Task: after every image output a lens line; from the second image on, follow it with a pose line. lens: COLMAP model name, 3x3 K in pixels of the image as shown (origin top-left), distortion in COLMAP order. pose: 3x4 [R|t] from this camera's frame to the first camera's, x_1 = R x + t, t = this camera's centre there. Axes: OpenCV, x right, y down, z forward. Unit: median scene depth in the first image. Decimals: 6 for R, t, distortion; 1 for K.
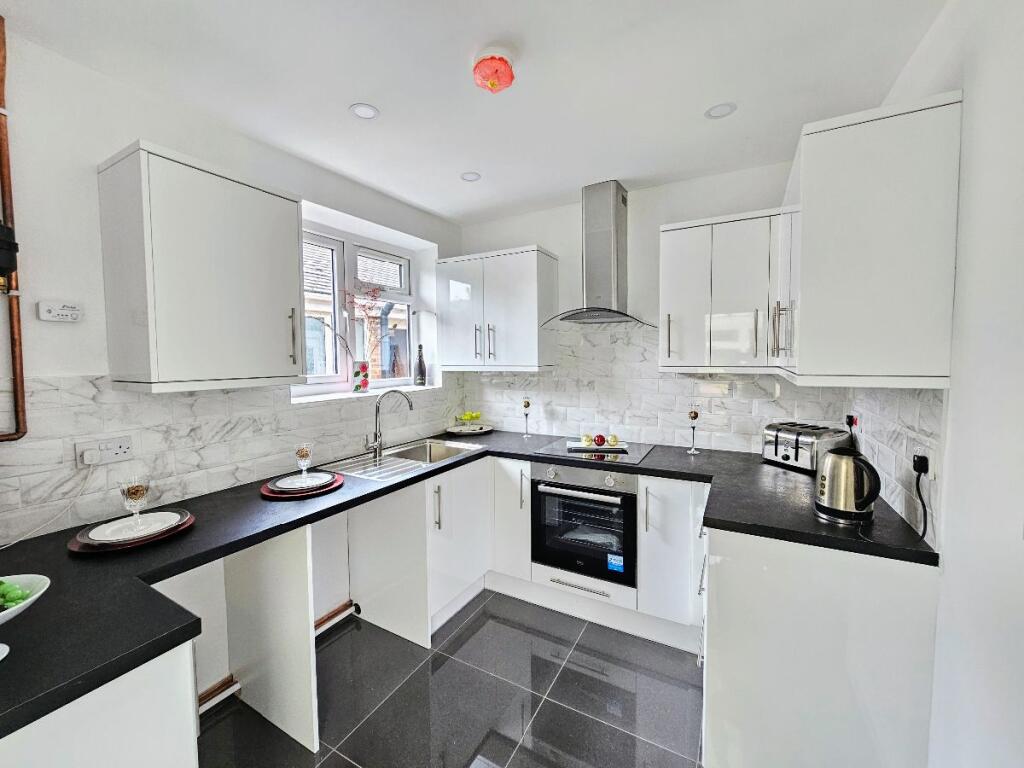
lens RADIAL K [[417.9, 0, 510.8], [0, 417.9, 378.0], [0, 0, 1]] dist [0.001253, 0.000325]
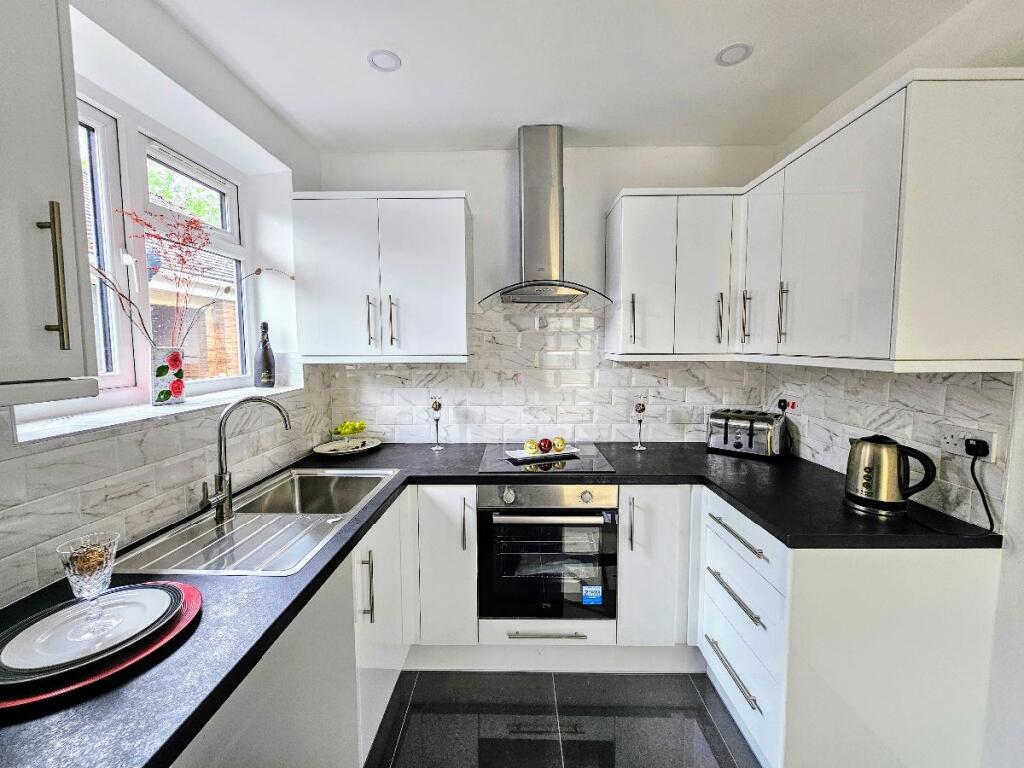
lens RADIAL K [[417.9, 0, 510.8], [0, 417.9, 378.0], [0, 0, 1]] dist [0.001253, 0.000325]
pose [[0.883475, -0.030803, 0.467464, -0.224646], [0.021410, 0.999448, 0.025394, -0.004856], [-0.467988, -0.012427, 0.883647, 0.309806]]
